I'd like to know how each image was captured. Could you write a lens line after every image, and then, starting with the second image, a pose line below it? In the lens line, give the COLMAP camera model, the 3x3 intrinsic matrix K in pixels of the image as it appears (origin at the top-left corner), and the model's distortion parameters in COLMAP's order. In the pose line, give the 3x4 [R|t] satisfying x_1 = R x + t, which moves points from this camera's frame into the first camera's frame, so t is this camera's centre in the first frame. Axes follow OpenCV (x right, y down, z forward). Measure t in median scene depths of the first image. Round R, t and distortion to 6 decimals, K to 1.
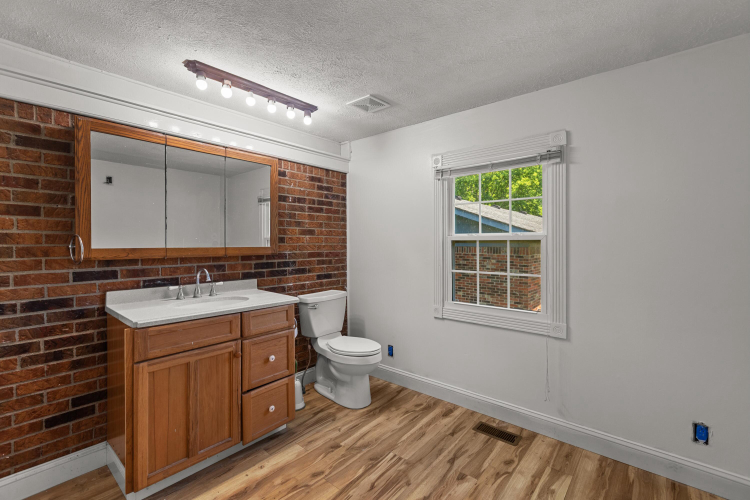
lens RADIAL K [[338.3, 0, 372.2], [0, 338.3, 243.7], [0, 0, 1]] dist [0.001529, 0.000080]
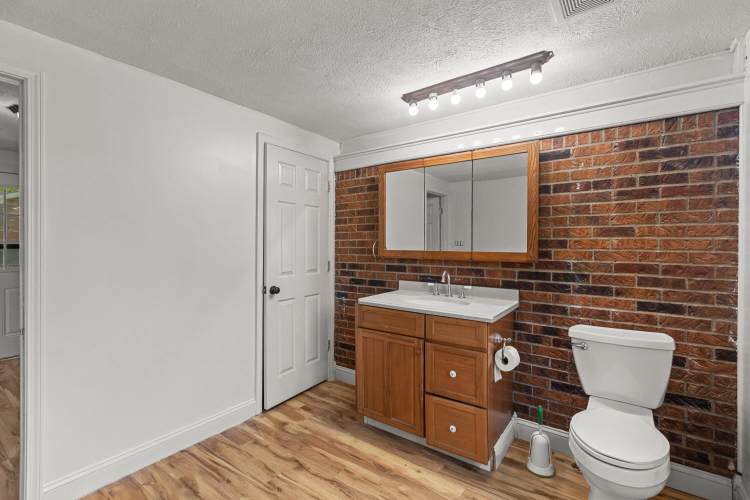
lens RADIAL K [[338.3, 0, 373.1], [0, 338.3, 248.1], [0, 0, 1]] dist [0.001529, 0.000080]
pose [[0.078720, 0.012187, -0.996822, 0.461025], [-0.008457, 0.999897, 0.011556, -0.007589], [0.996861, 0.007520, 0.078815, 0.552001]]
